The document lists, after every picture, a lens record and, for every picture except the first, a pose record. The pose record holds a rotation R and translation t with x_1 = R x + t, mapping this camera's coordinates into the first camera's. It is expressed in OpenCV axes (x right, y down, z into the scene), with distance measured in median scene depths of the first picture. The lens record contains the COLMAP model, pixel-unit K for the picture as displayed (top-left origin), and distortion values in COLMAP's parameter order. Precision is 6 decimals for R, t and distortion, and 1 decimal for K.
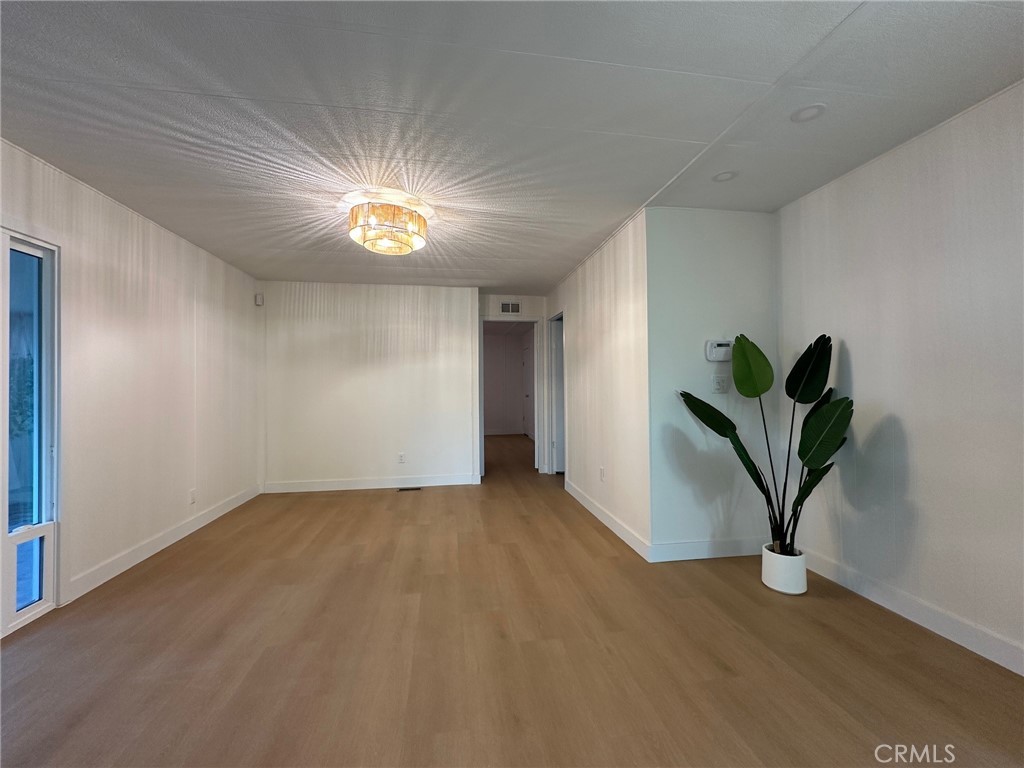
lens RADIAL K [[409.0, 0, 510.9], [0, 409.0, 383.9], [0, 0, 1]] dist [-0.003311, 0.001267]
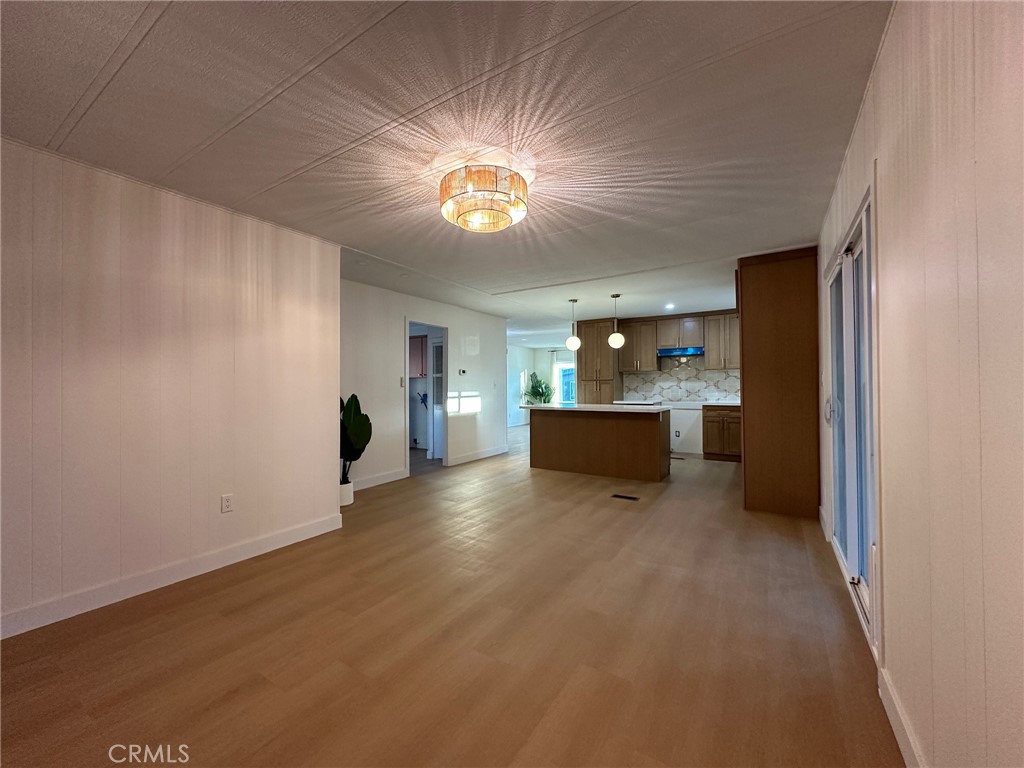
lens RADIAL K [[409.0, 0, 510.9], [0, 409.0, 382.5], [0, 0, 1]] dist [-0.003311, 0.001267]
pose [[-0.749637, 0.019726, 0.661556, -0.937209], [0.009952, 0.999779, -0.018533, 0.018724], [-0.661775, -0.007309, -0.749667, 1.669883]]
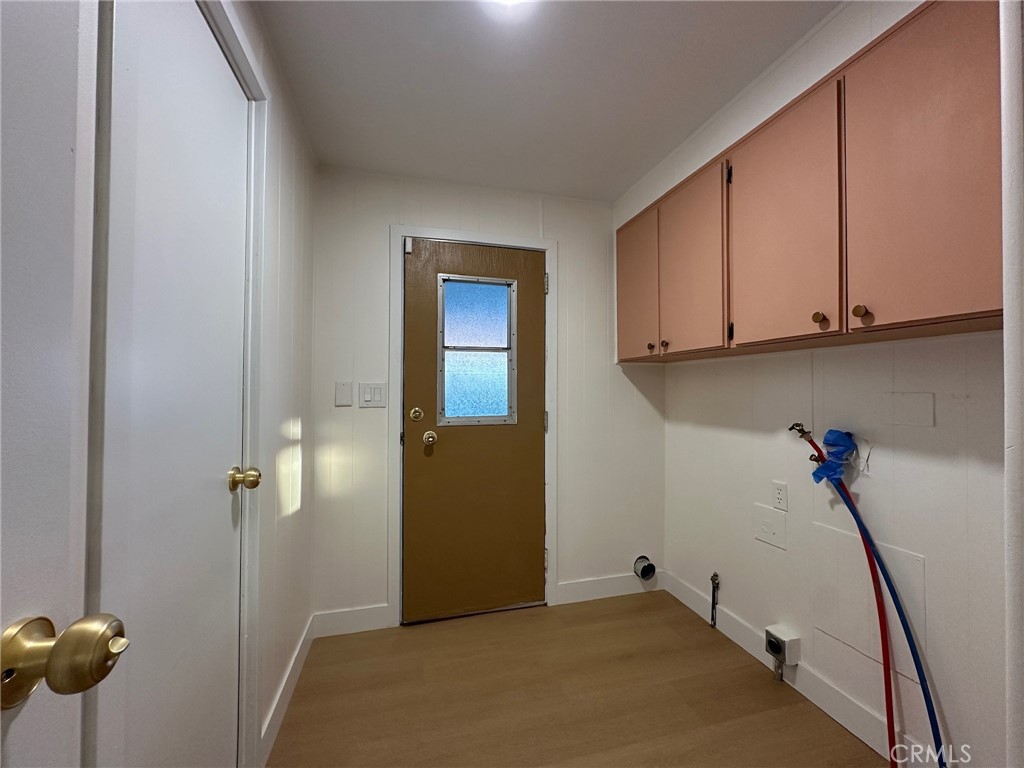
lens RADIAL K [[409.0, 0, 512.1], [0, 409.0, 383.4], [0, 0, 1]] dist [-0.003311, 0.001267]
pose [[-0.103151, 0.023885, 0.994379, 0.961506], [-0.007758, 0.999662, -0.024817, -0.006849], [-0.994635, -0.010275, -0.102931, 0.373787]]
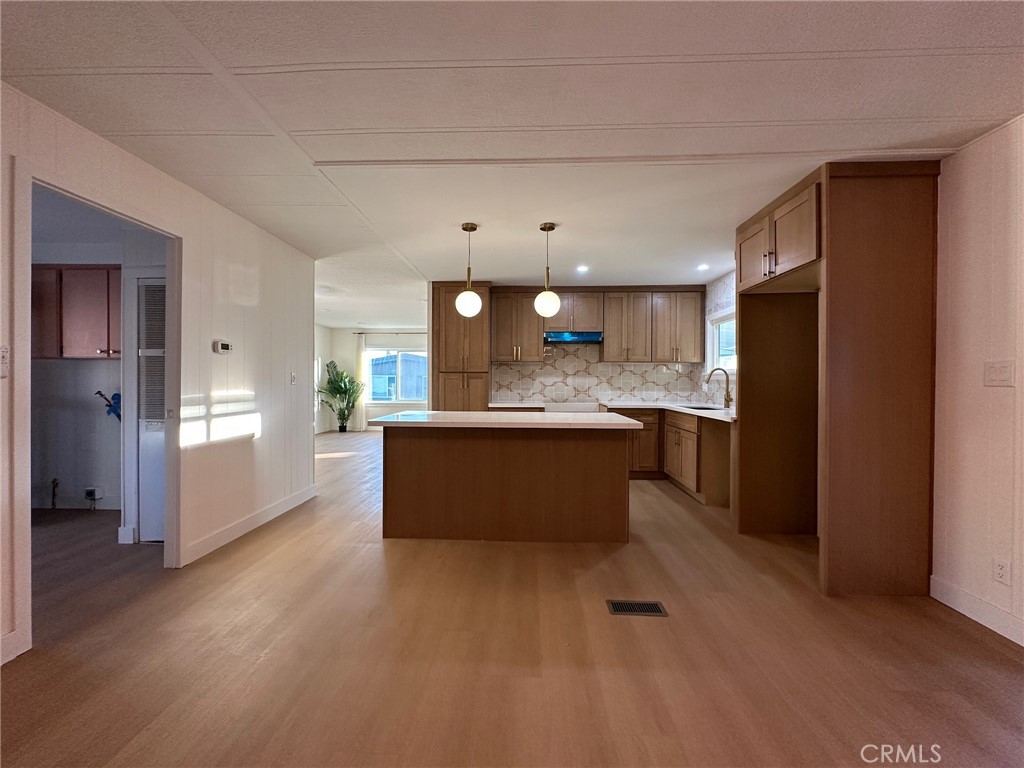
lens RADIAL K [[409.0, 0, 512.5], [0, 409.0, 385.0], [0, 0, 1]] dist [-0.003311, 0.001267]
pose [[-0.981668, 0.001460, 0.190592, -0.103877], [0.002147, 0.999992, 0.003396, 0.008840], [-0.190586, 0.003743, -0.981663, 0.979253]]
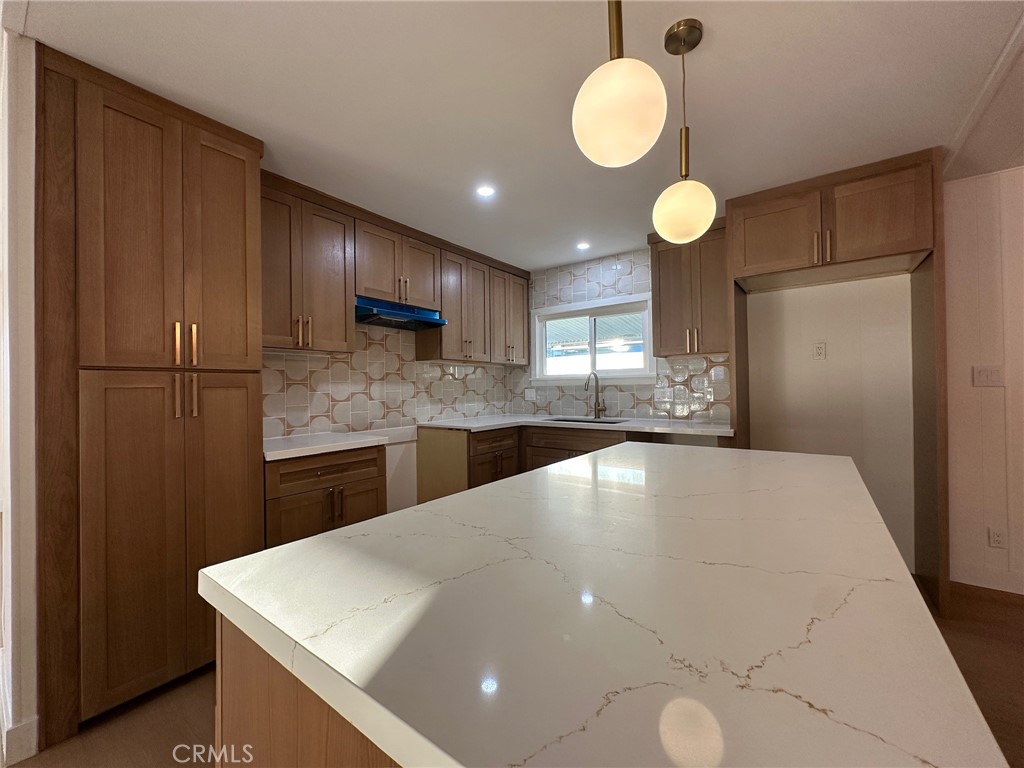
lens RADIAL K [[409.0, 0, 511.8], [0, 409.0, 384.2], [0, 0, 1]] dist [-0.003311, 0.001267]
pose [[-0.711174, 0.011258, -0.702926, 0.559349], [0.022575, 0.999722, -0.006829, -0.005907], [0.702654, -0.020725, -0.711230, -0.010265]]
